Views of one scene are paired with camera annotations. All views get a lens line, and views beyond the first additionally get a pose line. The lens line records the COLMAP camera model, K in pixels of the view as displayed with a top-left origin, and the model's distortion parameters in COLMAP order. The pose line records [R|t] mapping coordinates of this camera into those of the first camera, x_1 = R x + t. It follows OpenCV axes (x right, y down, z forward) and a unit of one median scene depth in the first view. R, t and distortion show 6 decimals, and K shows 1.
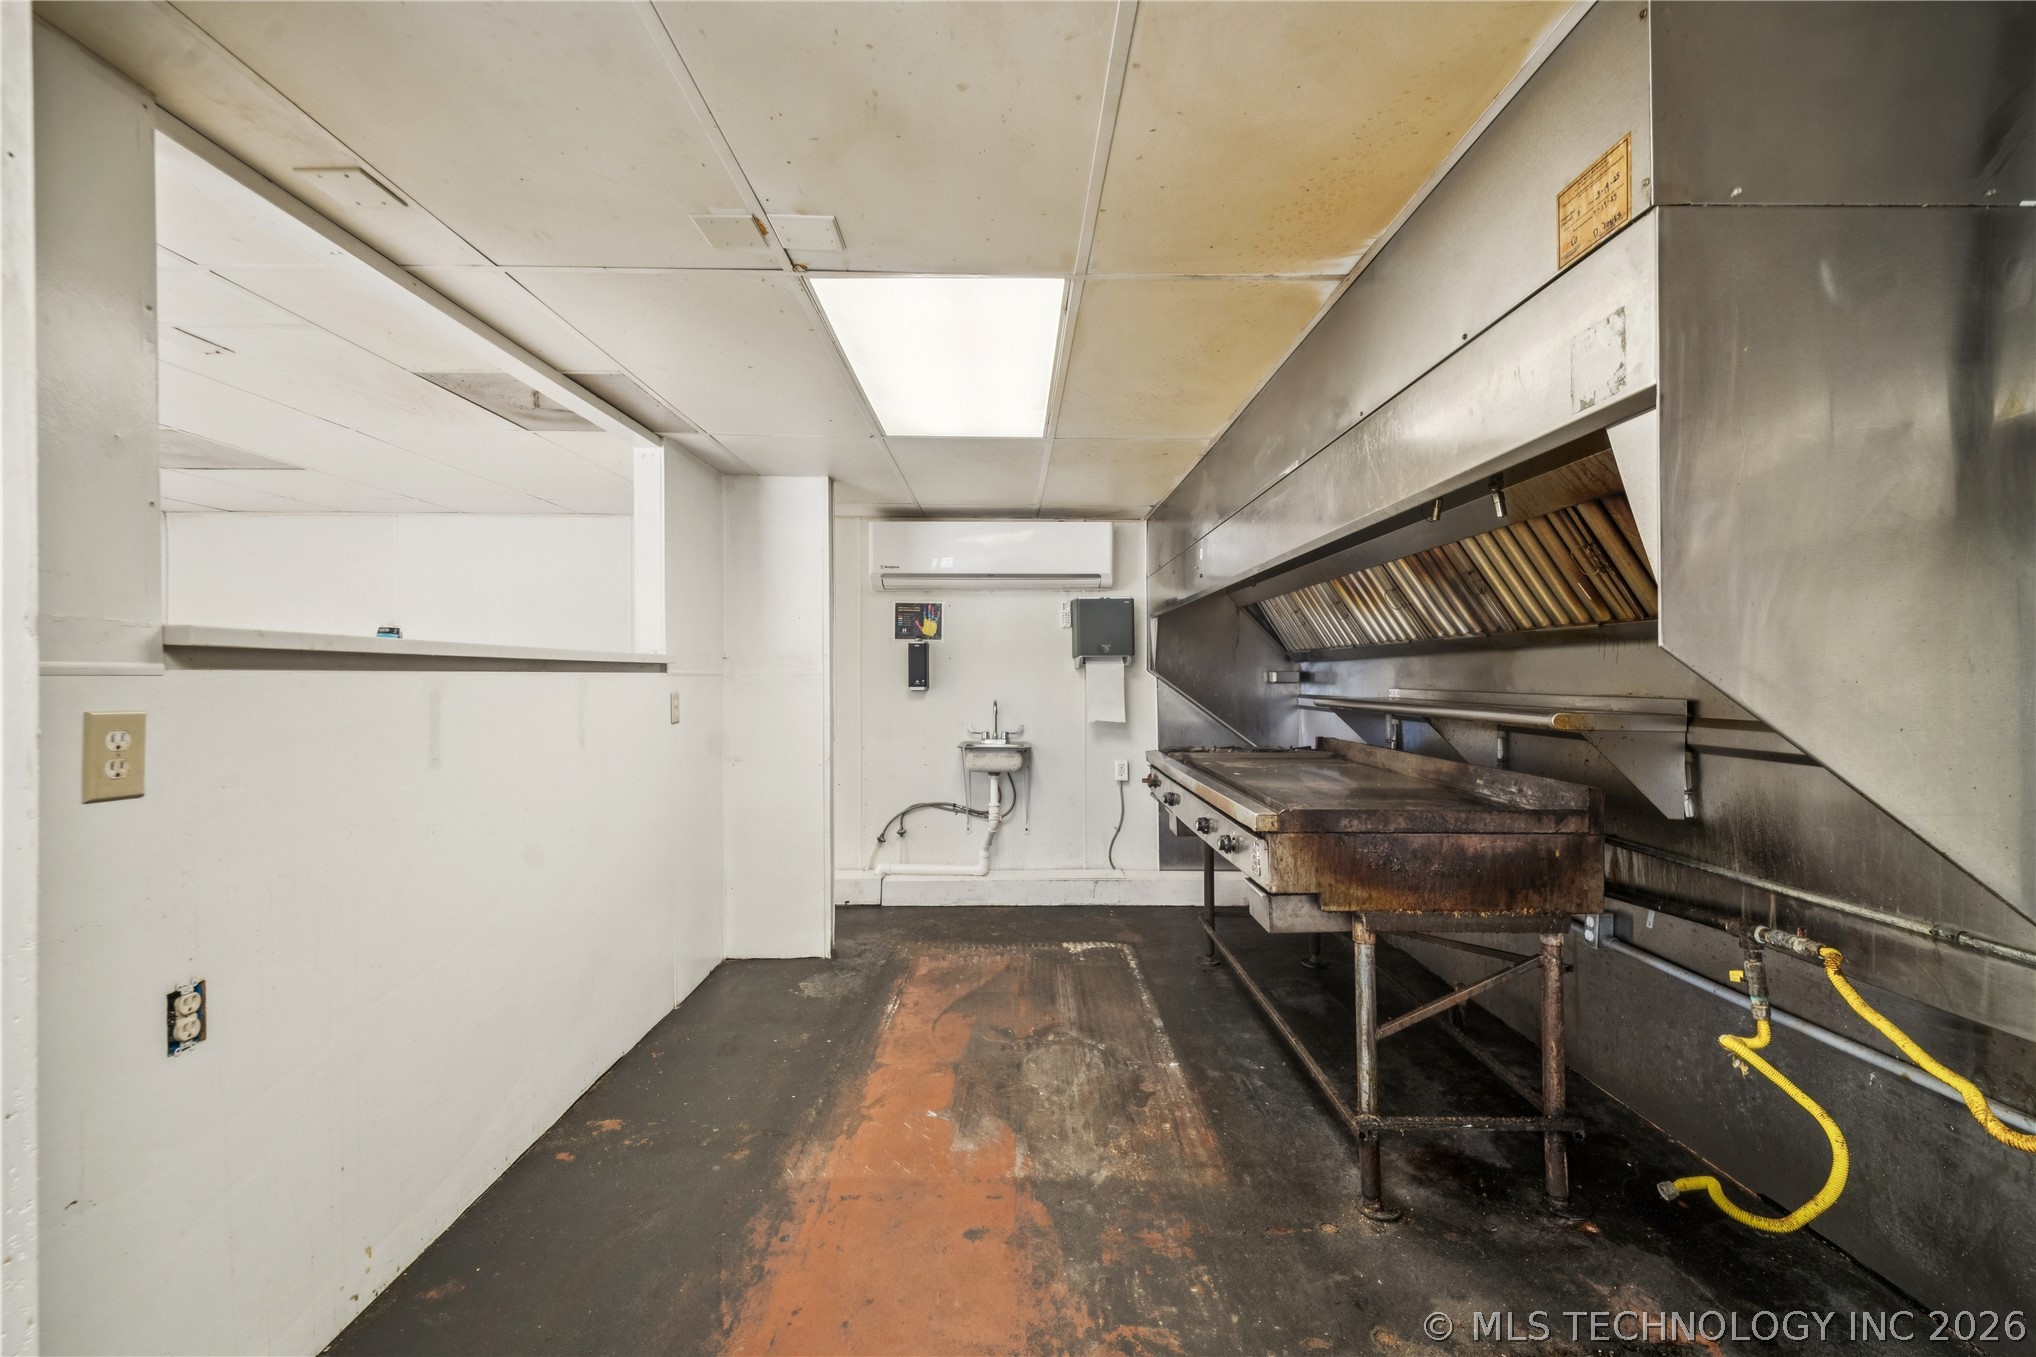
lens RADIAL K [[835.1, 0, 1018.0], [0, 835.1, 678.5], [0, 0, 1]] dist [0.021581, -0.014931]
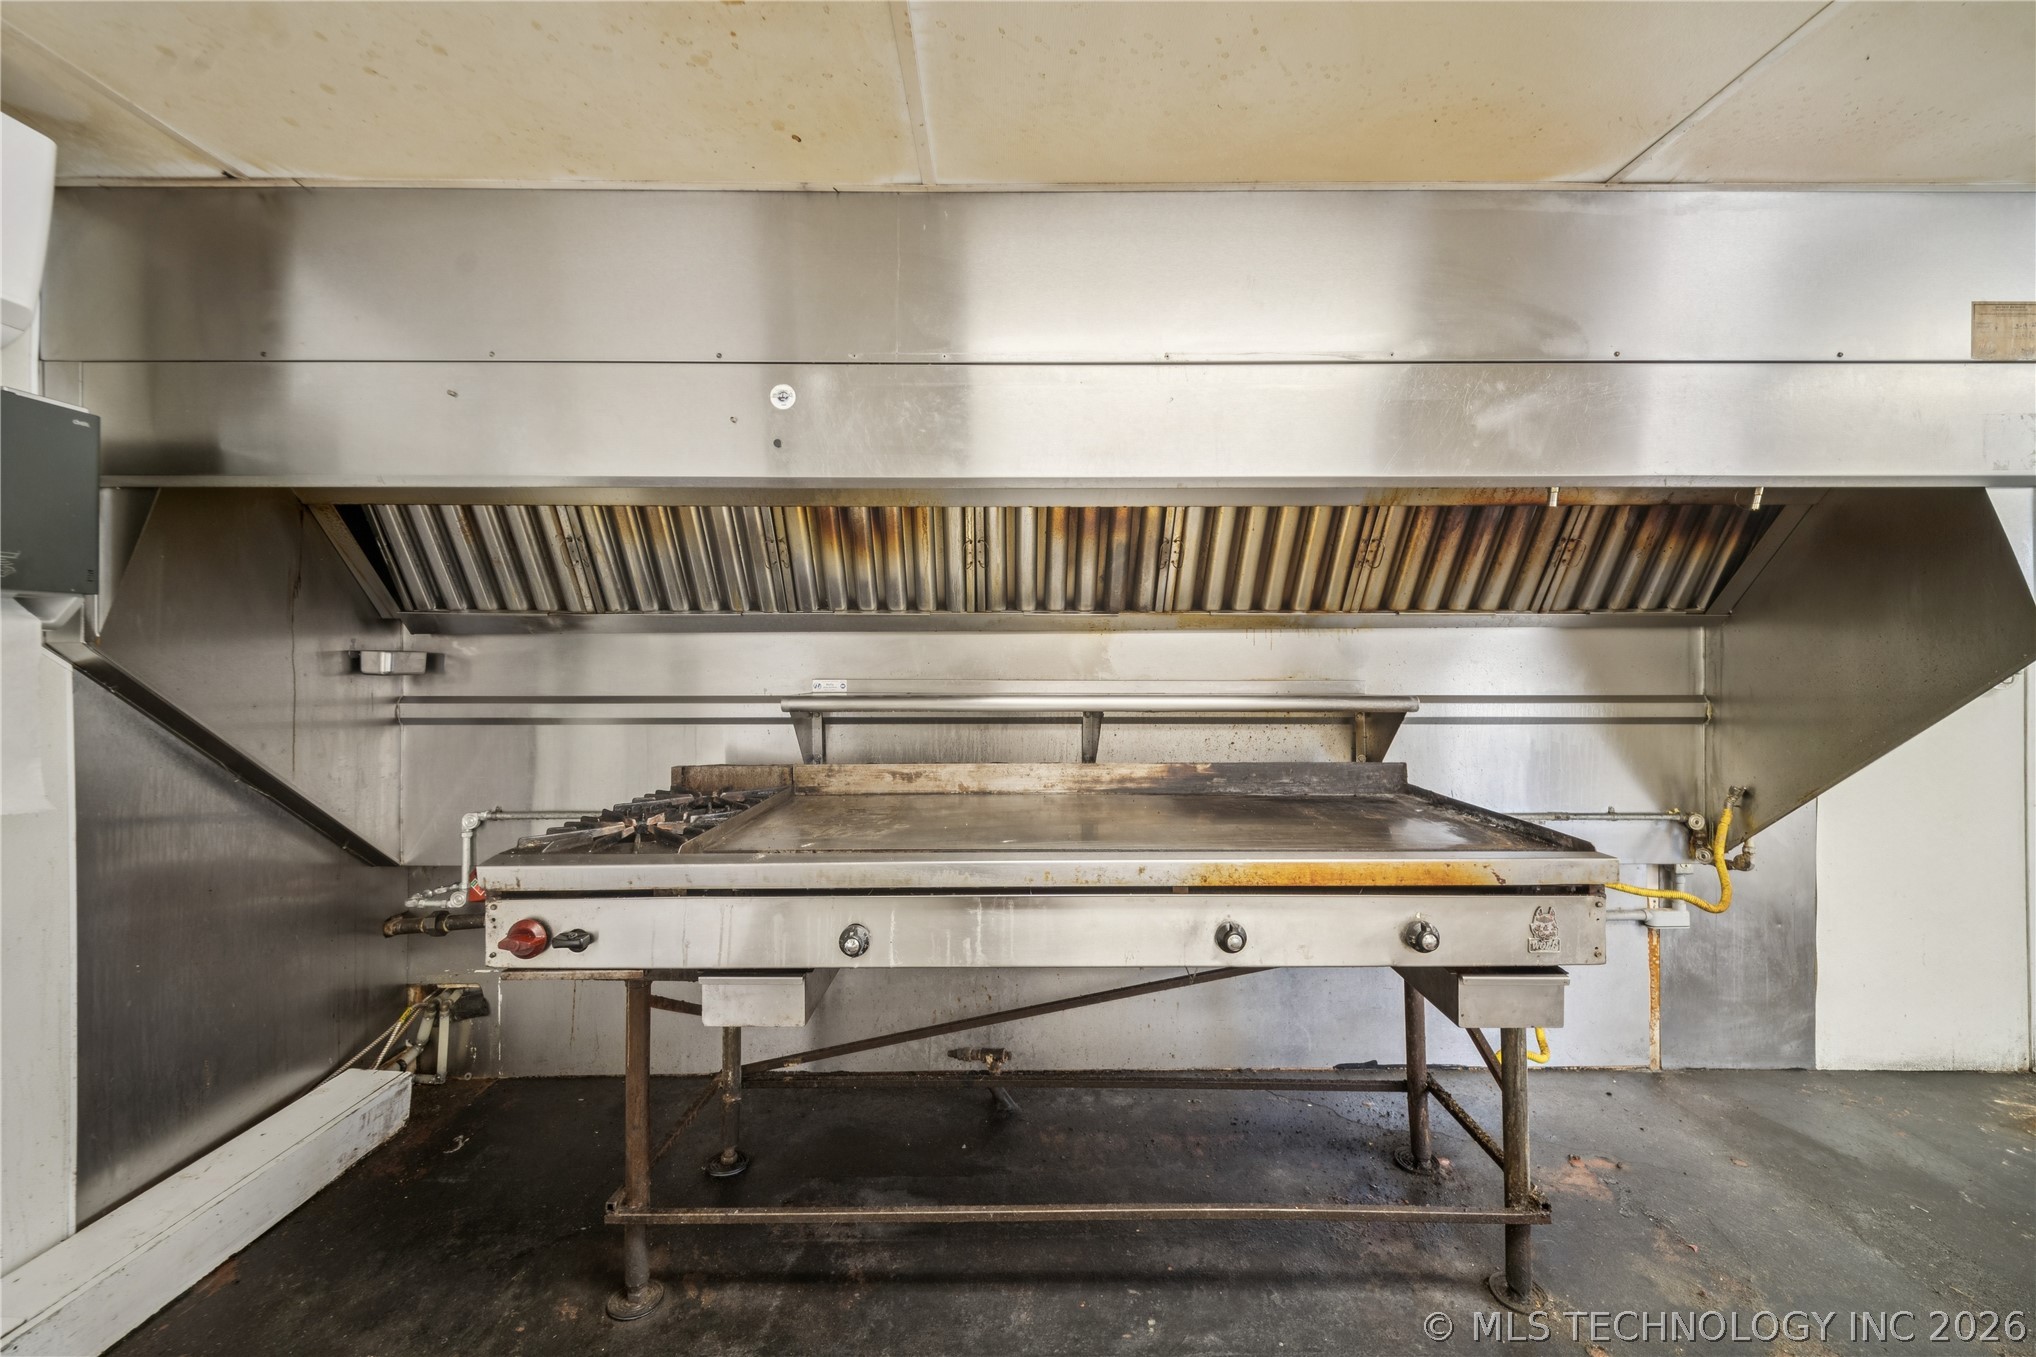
lens RADIAL K [[845.6, 0, 1018.4], [0, 845.6, 662.5], [0, 0, 1]] dist [0.026727, -0.015927]
pose [[0.003993, -0.001518, 0.999991, -0.360819], [0.001298, 0.999998, 0.001513, -0.002601], [-0.999991, 0.001291, 0.003995, 1.270064]]
